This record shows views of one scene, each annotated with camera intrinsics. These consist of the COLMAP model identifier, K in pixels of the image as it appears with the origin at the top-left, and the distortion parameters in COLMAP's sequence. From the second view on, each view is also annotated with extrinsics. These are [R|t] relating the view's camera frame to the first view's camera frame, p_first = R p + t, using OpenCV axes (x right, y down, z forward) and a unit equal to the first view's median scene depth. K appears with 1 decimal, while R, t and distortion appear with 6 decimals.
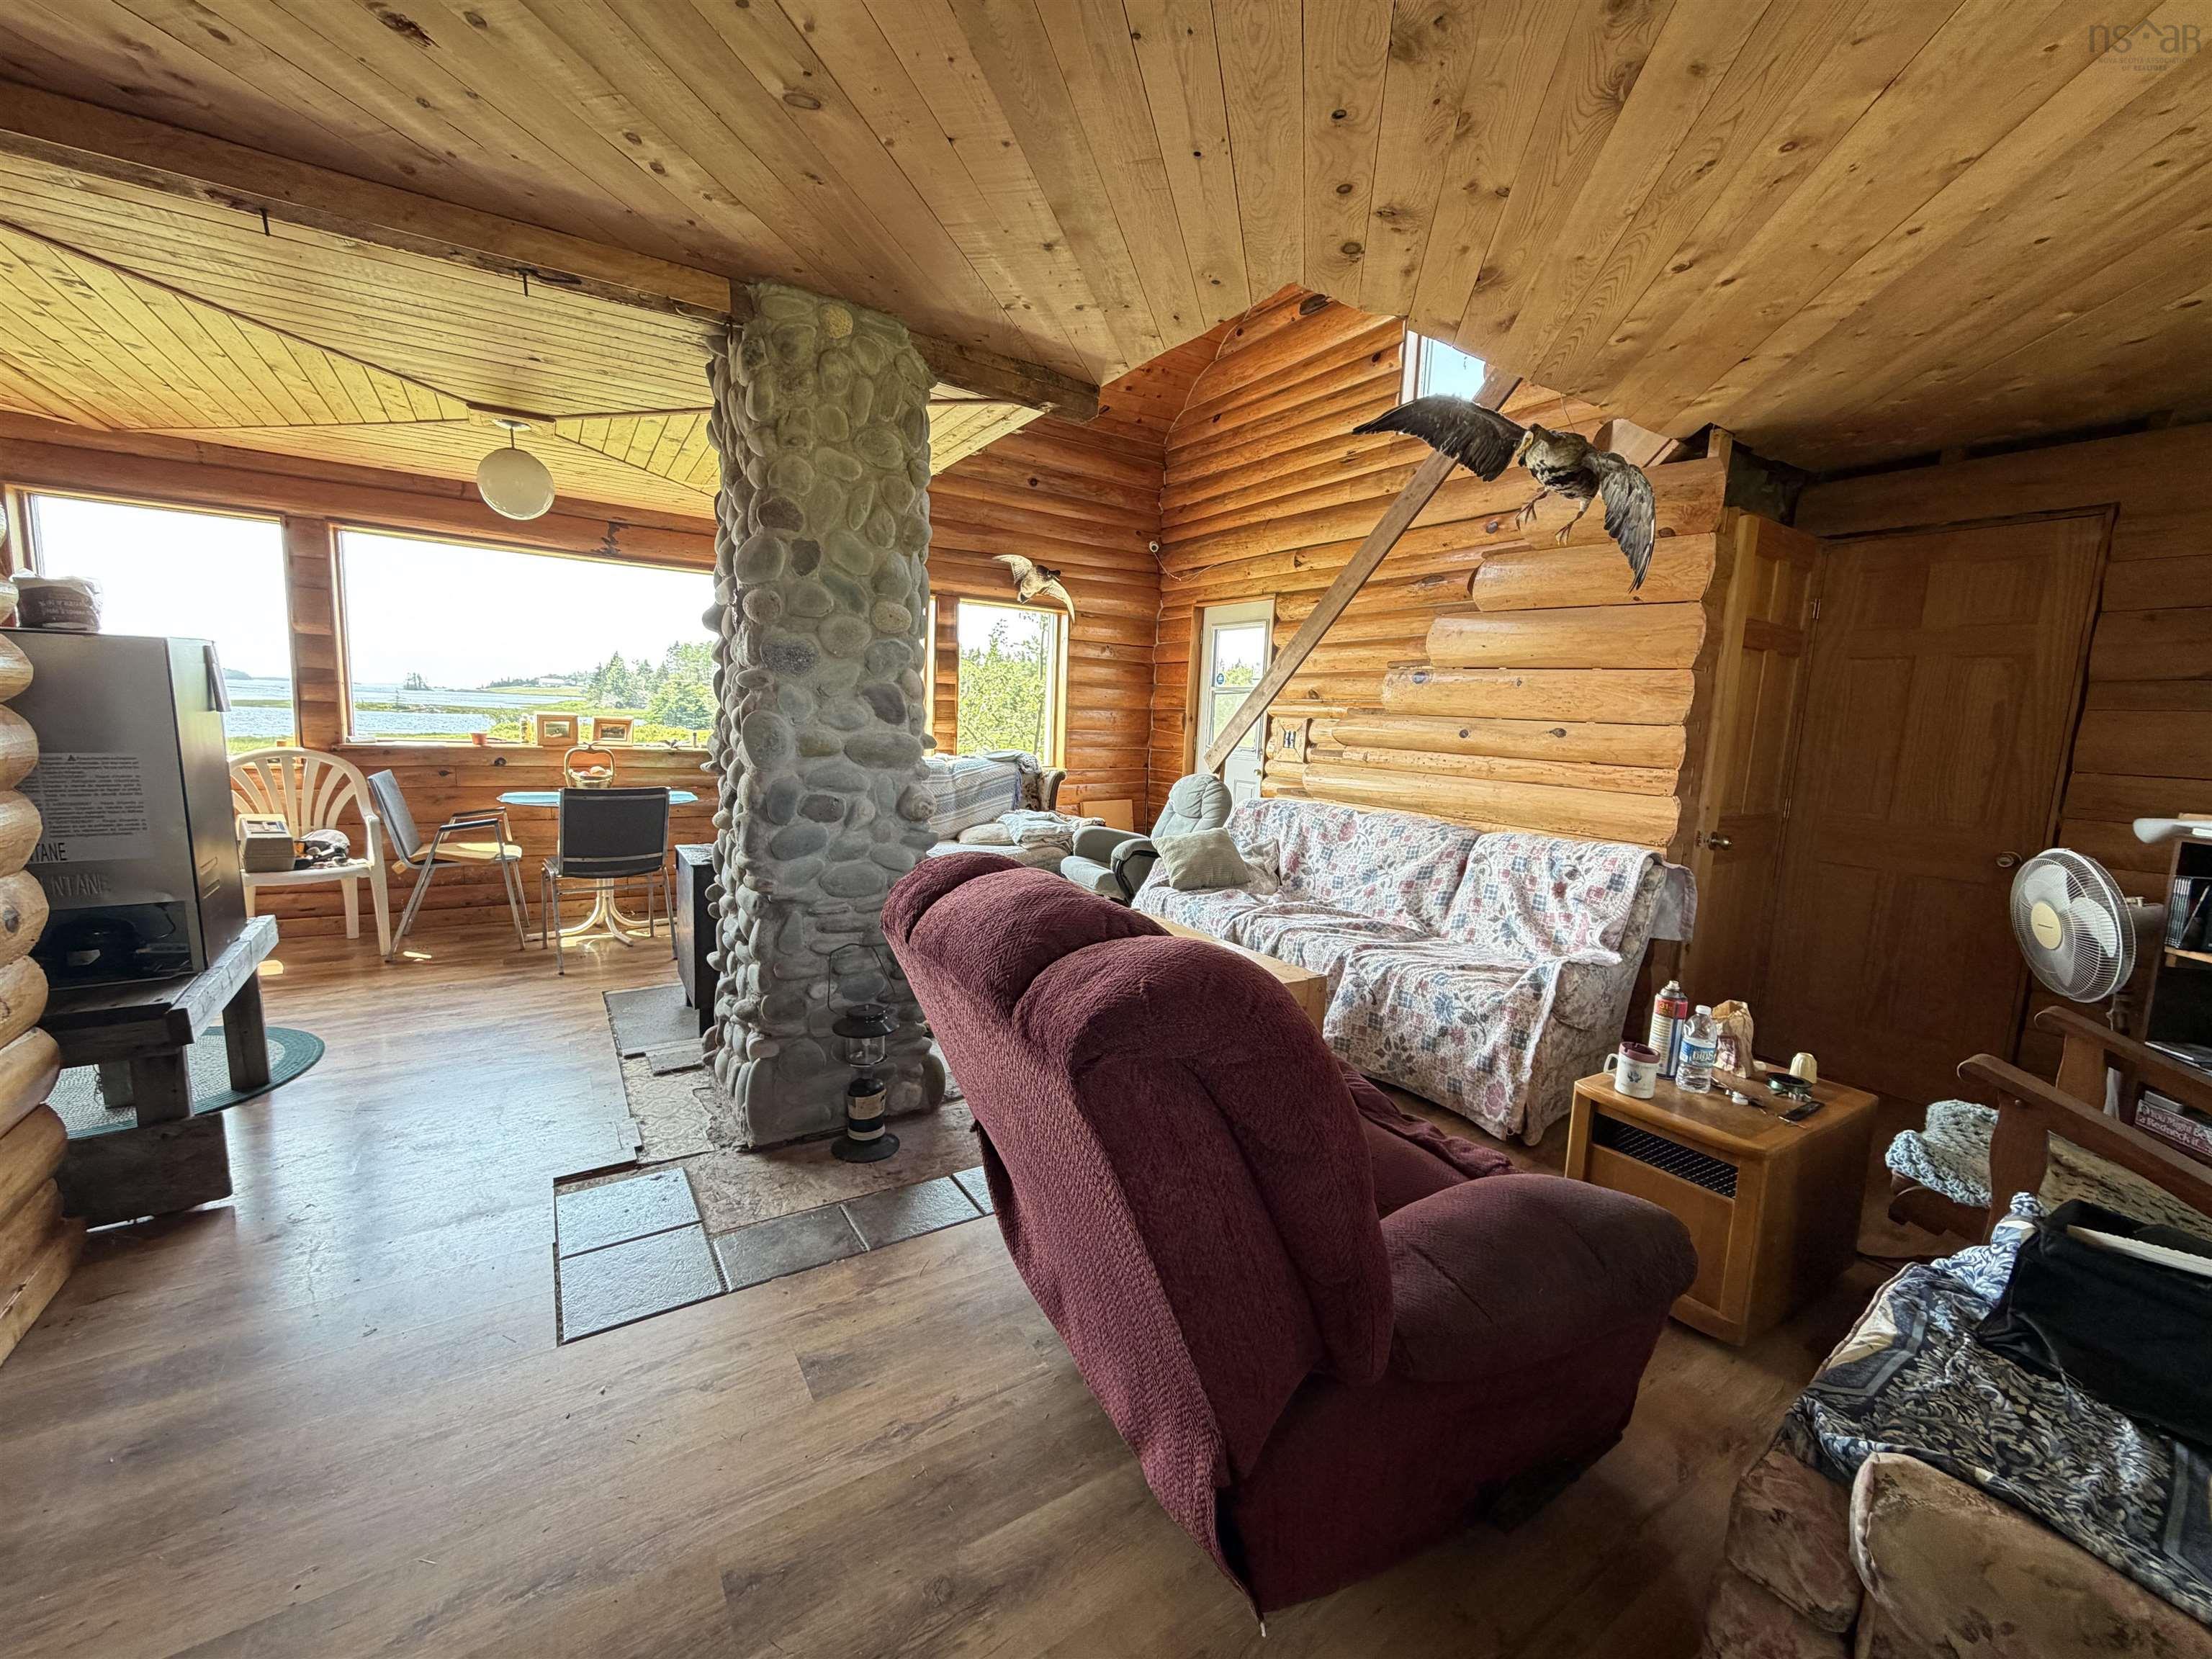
lens RADIAL K [[880.6, 0, 1100.6], [0, 880.6, 828.0], [0, 0, 1]] dist [-0.000648, -0.000048]
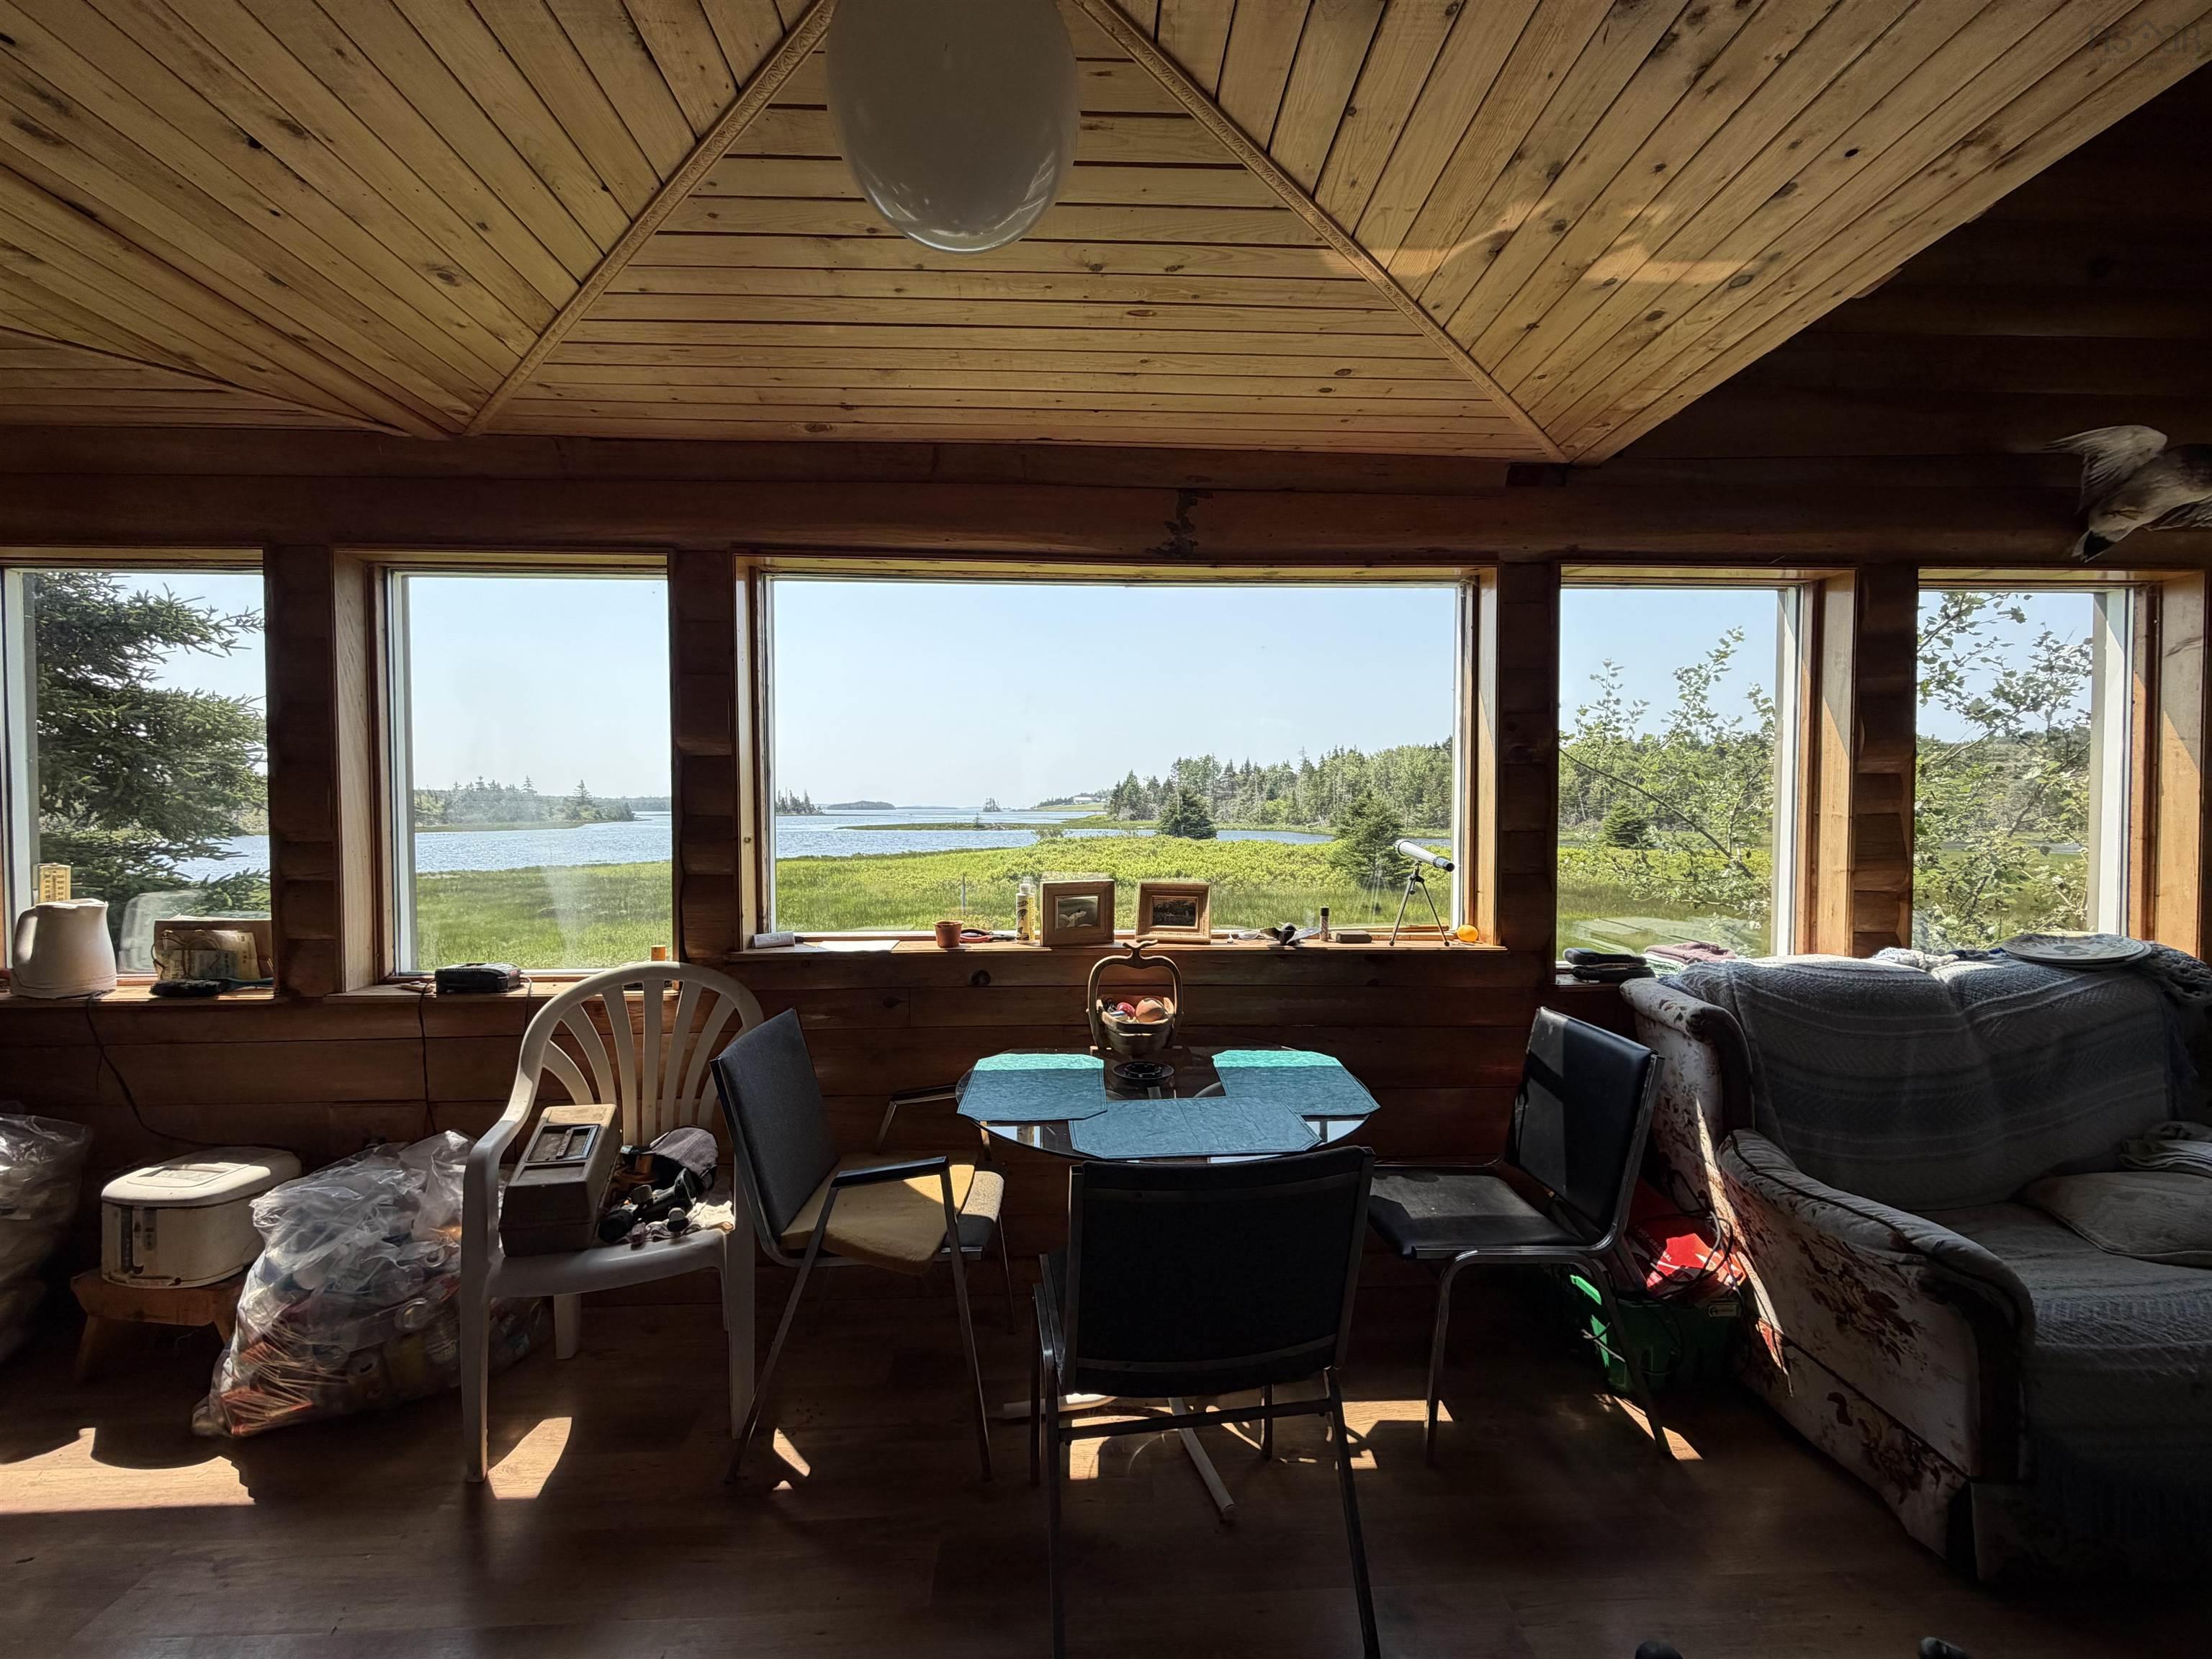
lens RADIAL K [[880.6, 0, 1098.1], [0, 880.6, 827.4], [0, 0, 1]] dist [-0.000648, -0.000048]
pose [[0.859253, -0.033834, -0.510431, -0.425566], [-0.025450, 0.993747, -0.108713, -0.127996], [0.510918, 0.106403, 0.853019, 0.697013]]
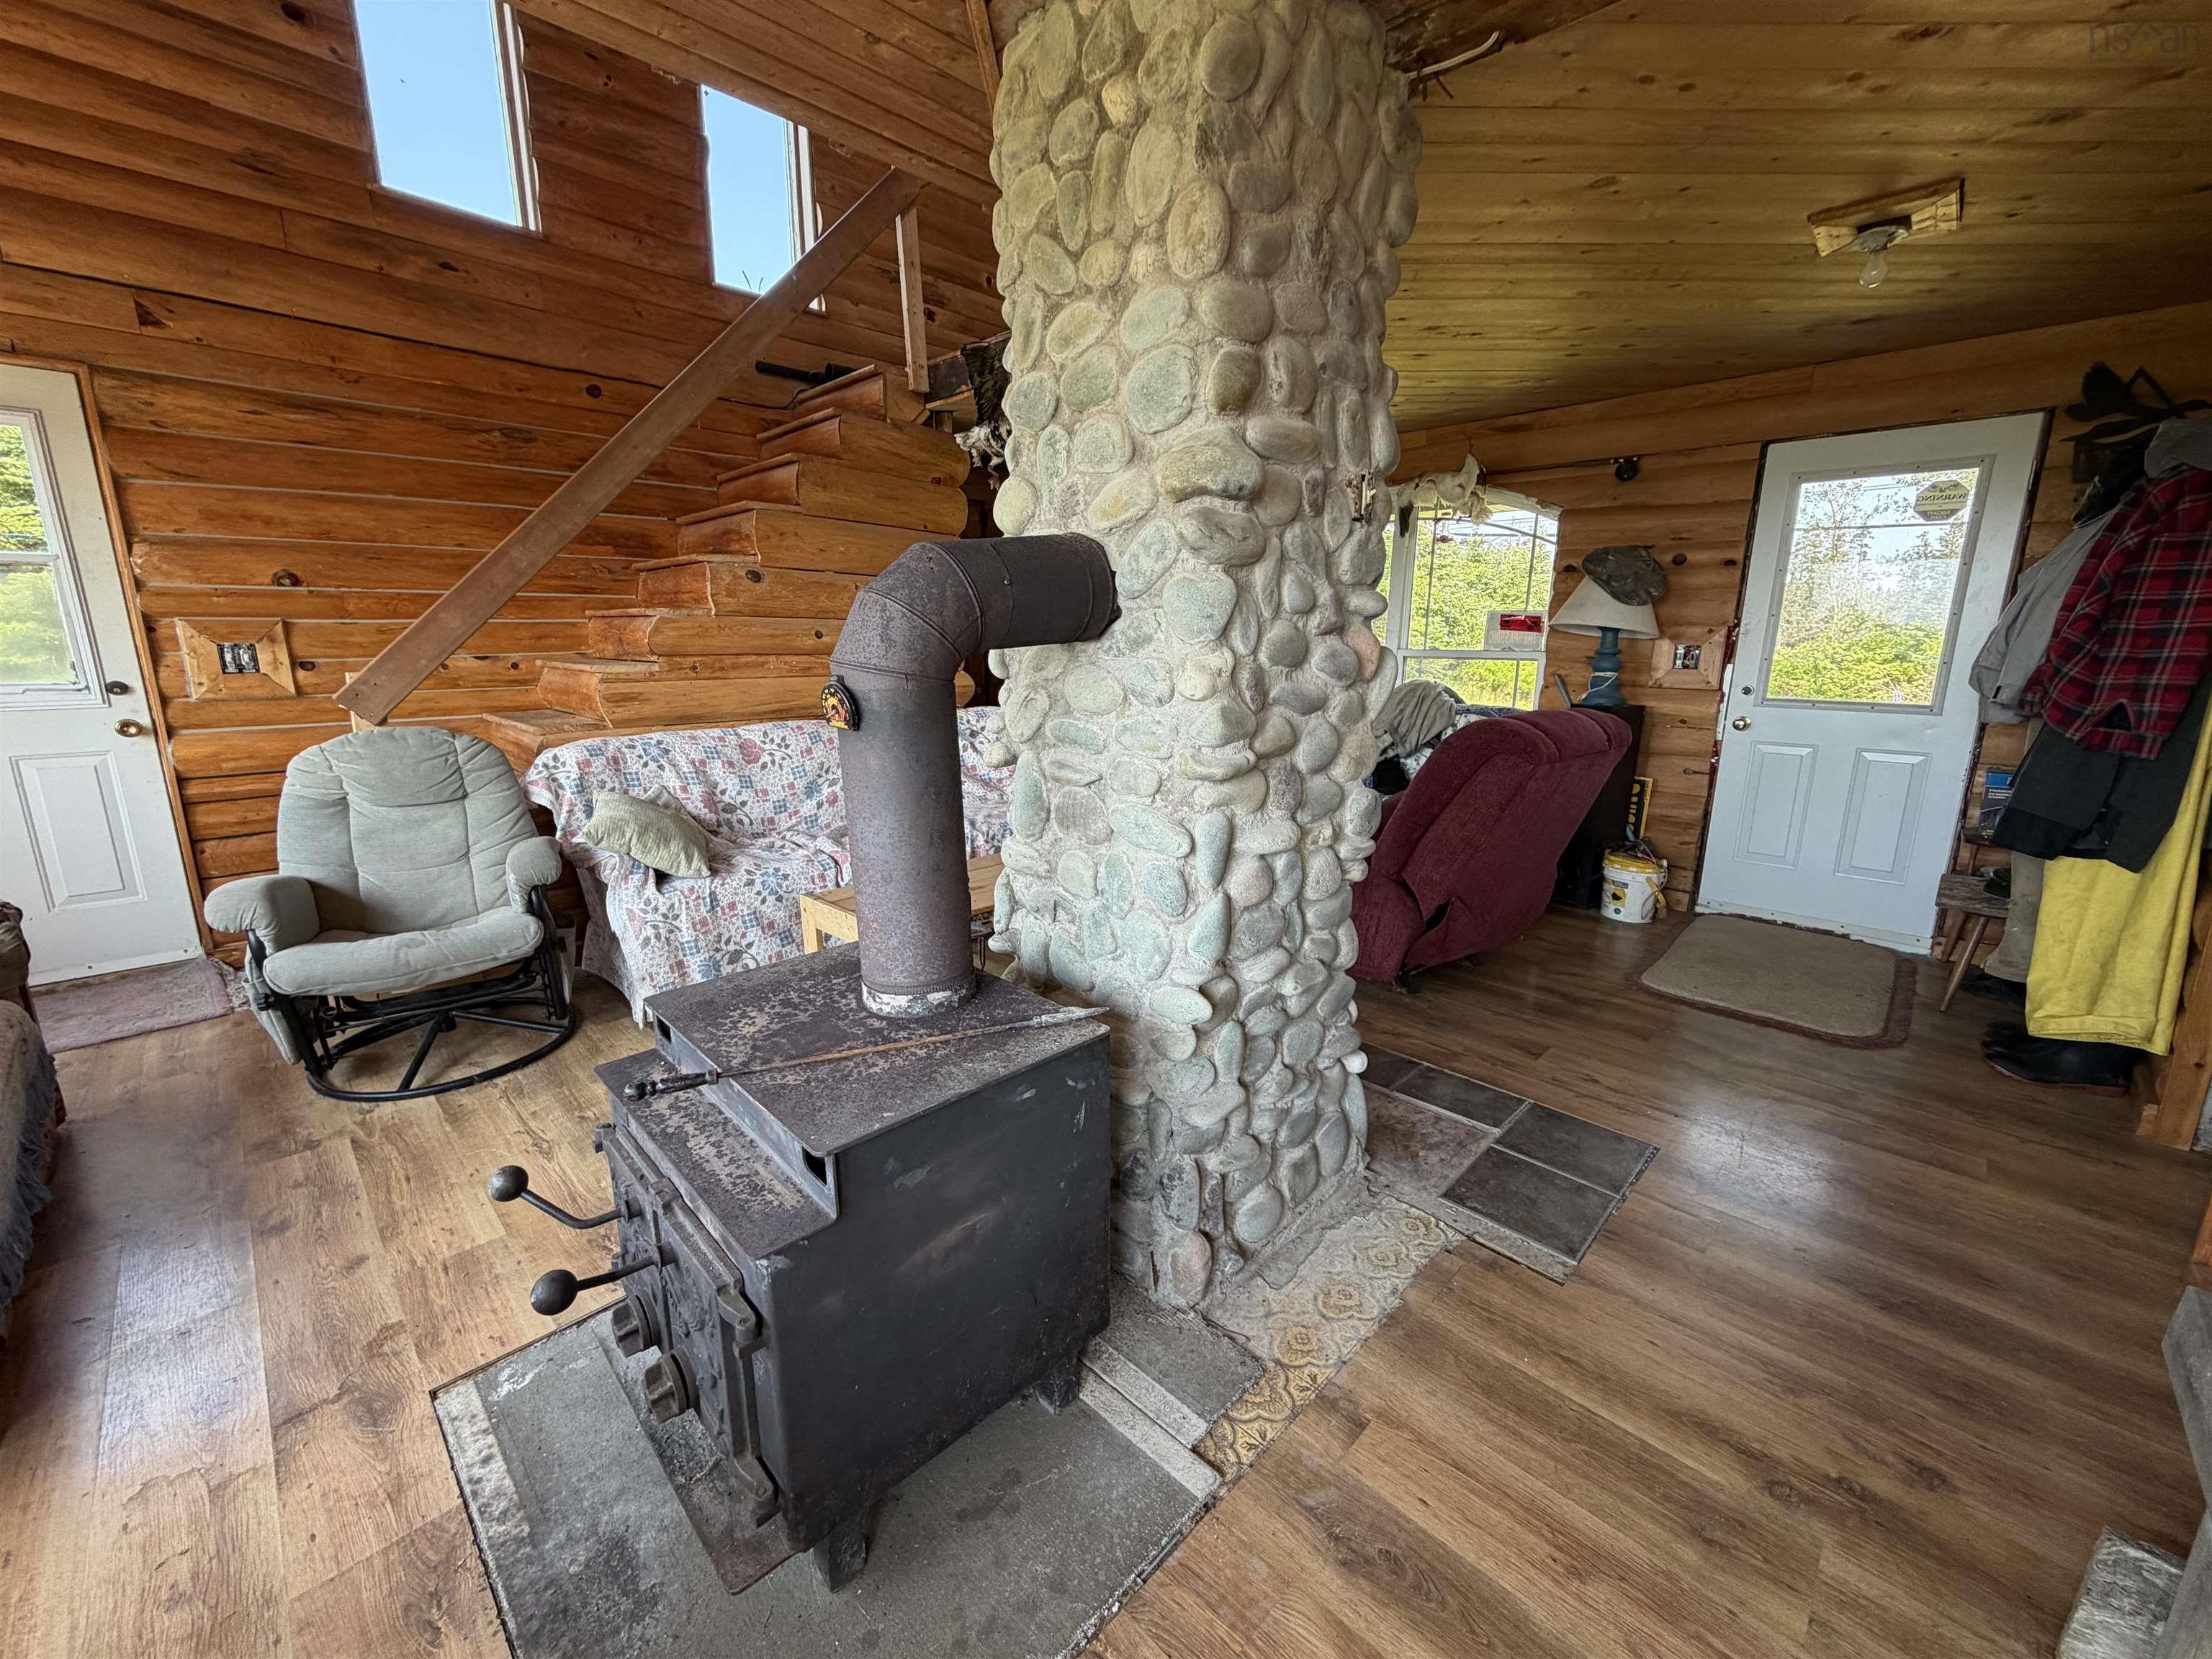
lens RADIAL K [[880.6, 0, 1100.8], [0, 880.6, 828.0], [0, 0, 1]] dist [-0.000648, -0.000048]
pose [[-0.213638, -0.253003, 0.943583, -0.660760], [0.111498, 0.953256, 0.280841, -0.134673], [-0.970529, 0.165206, -0.175442, 0.835292]]
